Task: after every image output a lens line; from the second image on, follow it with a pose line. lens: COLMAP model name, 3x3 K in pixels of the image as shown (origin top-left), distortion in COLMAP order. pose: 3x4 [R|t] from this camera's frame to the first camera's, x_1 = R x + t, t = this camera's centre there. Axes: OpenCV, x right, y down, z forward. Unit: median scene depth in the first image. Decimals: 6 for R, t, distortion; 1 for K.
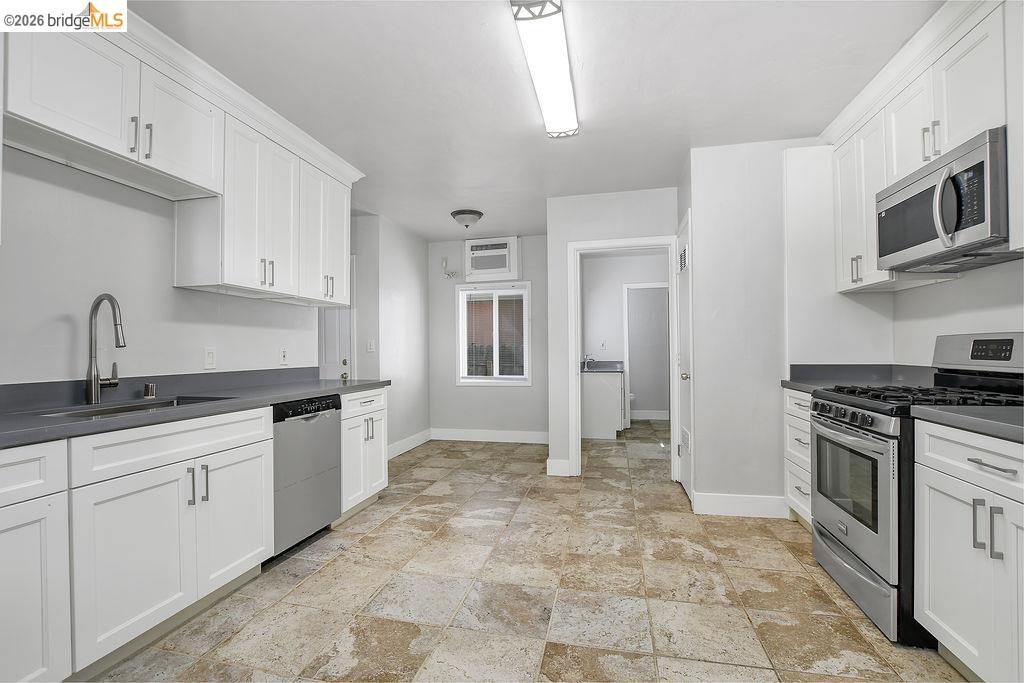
lens RADIAL K [[467.0, 0, 503.2], [0, 467.0, 344.4], [0, 0, 1]] dist [-0.027049, 0.000076]
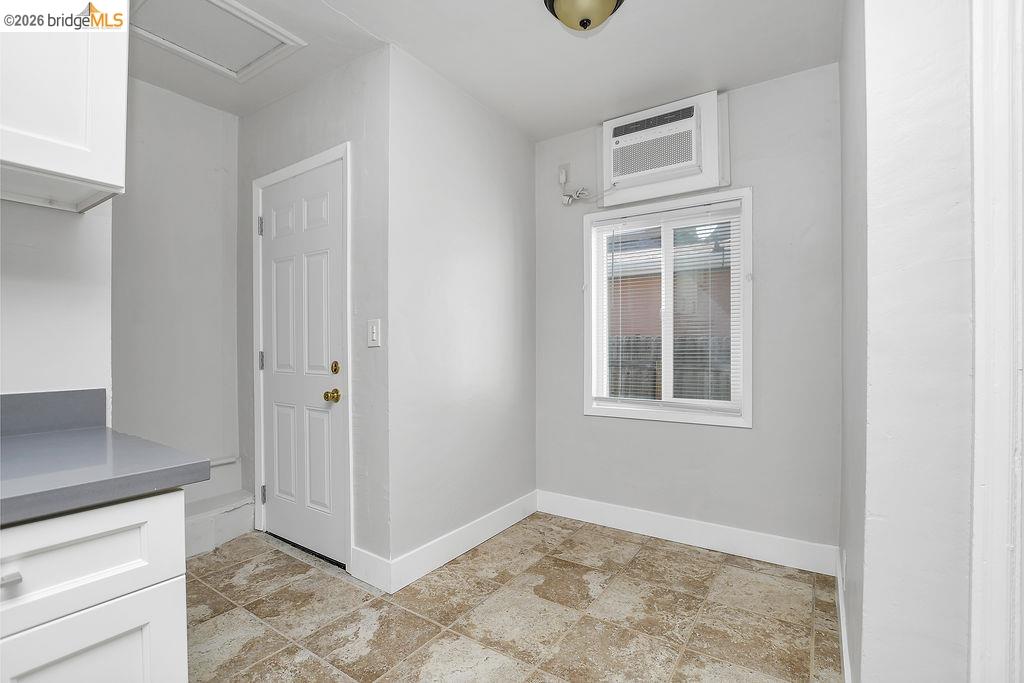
lens RADIAL K [[467.0, 0, 502.2], [0, 467.0, 349.4], [0, 0, 1]] dist [-0.027049, 0.000076]
pose [[0.934106, 0.009368, -0.356872, -0.003204], [-0.002729, 0.999814, 0.019104, 0.008758], [0.356984, -0.016872, 0.933958, 0.507698]]
